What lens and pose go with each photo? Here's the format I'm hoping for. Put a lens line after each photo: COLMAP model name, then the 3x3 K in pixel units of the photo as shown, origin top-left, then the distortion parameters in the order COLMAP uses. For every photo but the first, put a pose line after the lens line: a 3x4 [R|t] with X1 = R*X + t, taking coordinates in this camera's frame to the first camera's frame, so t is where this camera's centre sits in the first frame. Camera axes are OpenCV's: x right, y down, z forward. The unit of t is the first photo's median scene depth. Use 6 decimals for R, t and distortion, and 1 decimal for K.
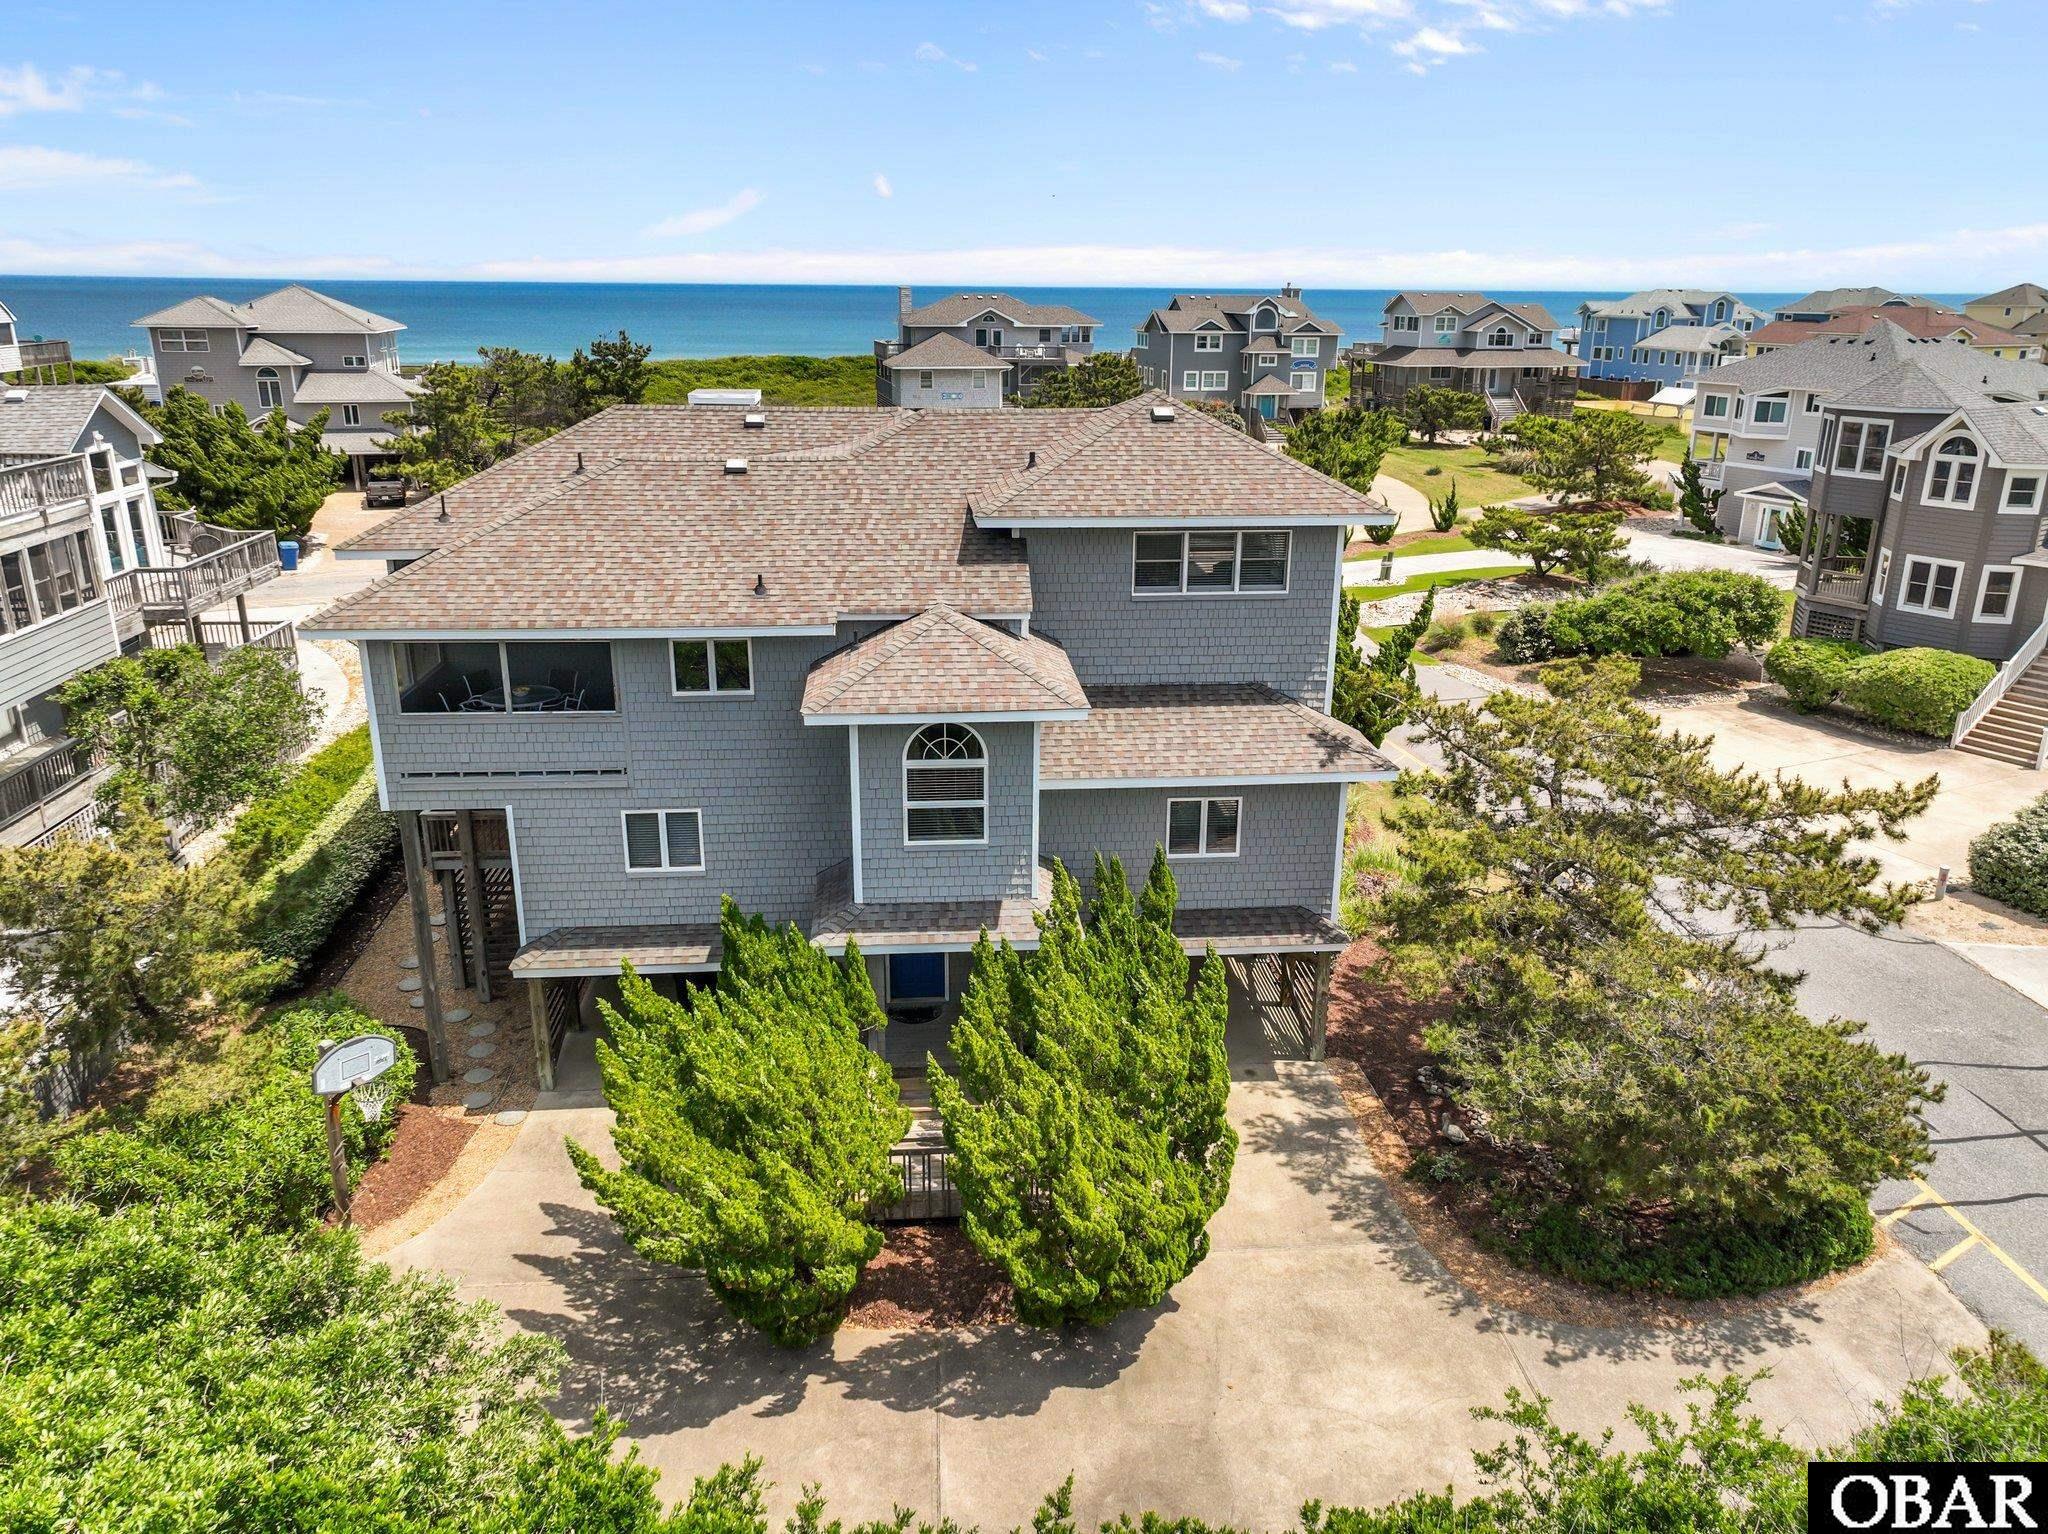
lens RADIAL K [[1468.5, 0, 1024.0], [0, 1468.5, 767.0], [0, 0, 1]] dist [0.004063, 0.008044]
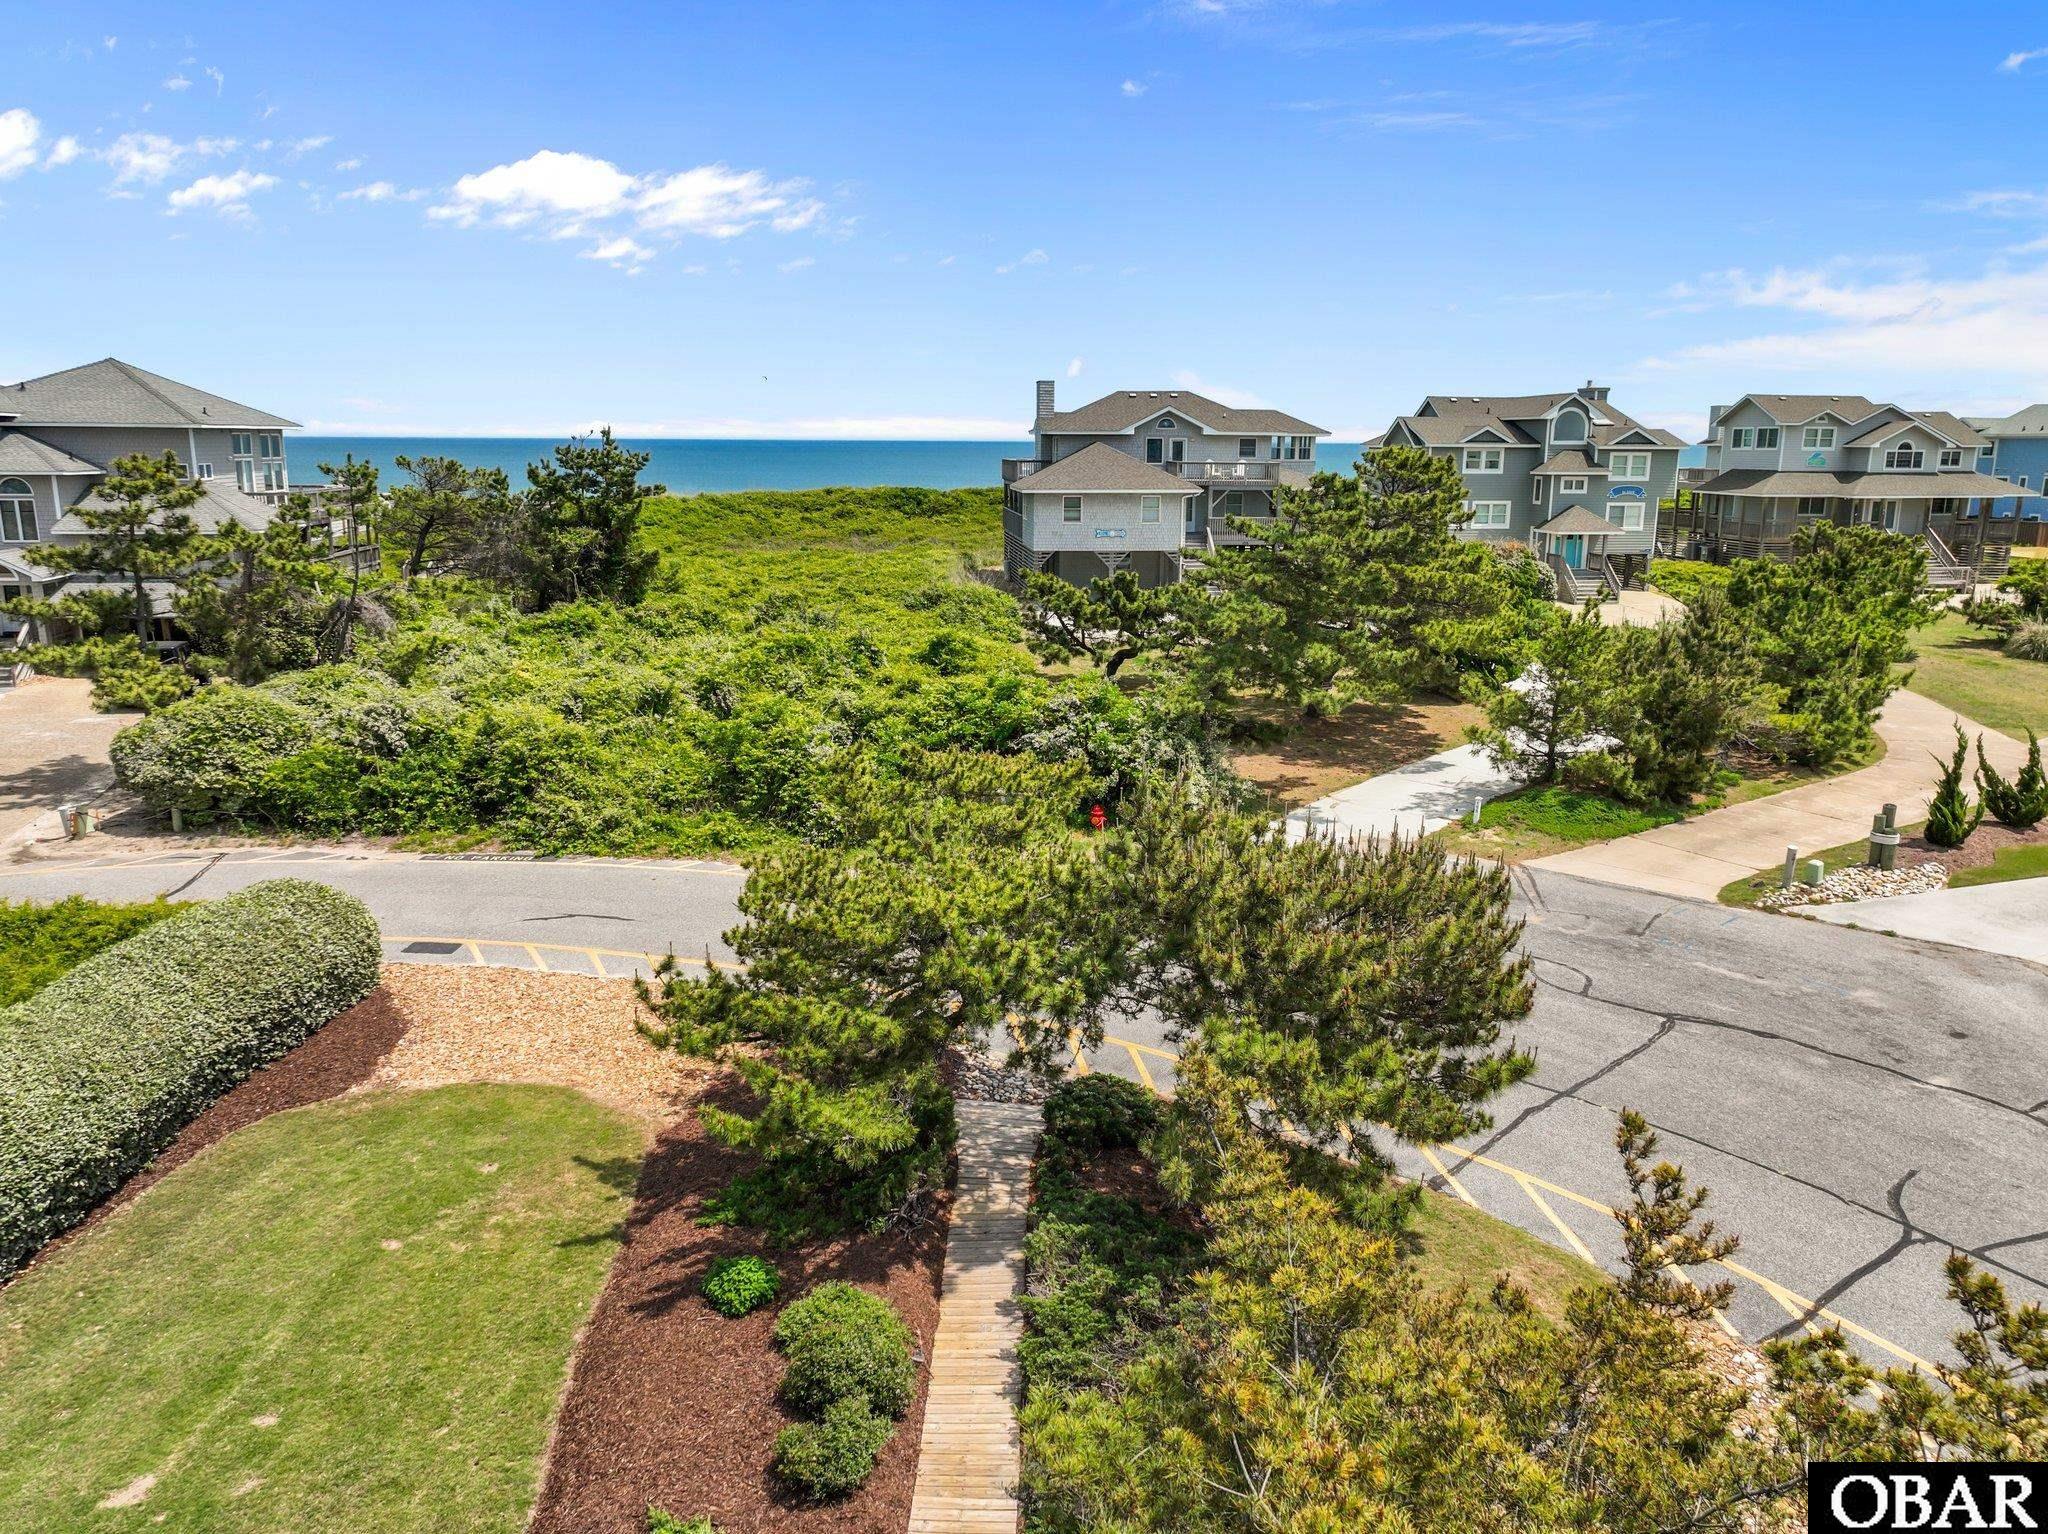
lens RADIAL K [[1468.5, 0, 1024.0], [0, 1468.5, 767.0], [0, 0, 1]] dist [0.004063, 0.008044]
pose [[0.994840, 0.018949, -0.099671, -0.048659], [-0.028720, 0.994818, -0.097530, -0.202997], [0.097306, 0.099889, 0.990229, 0.872171]]
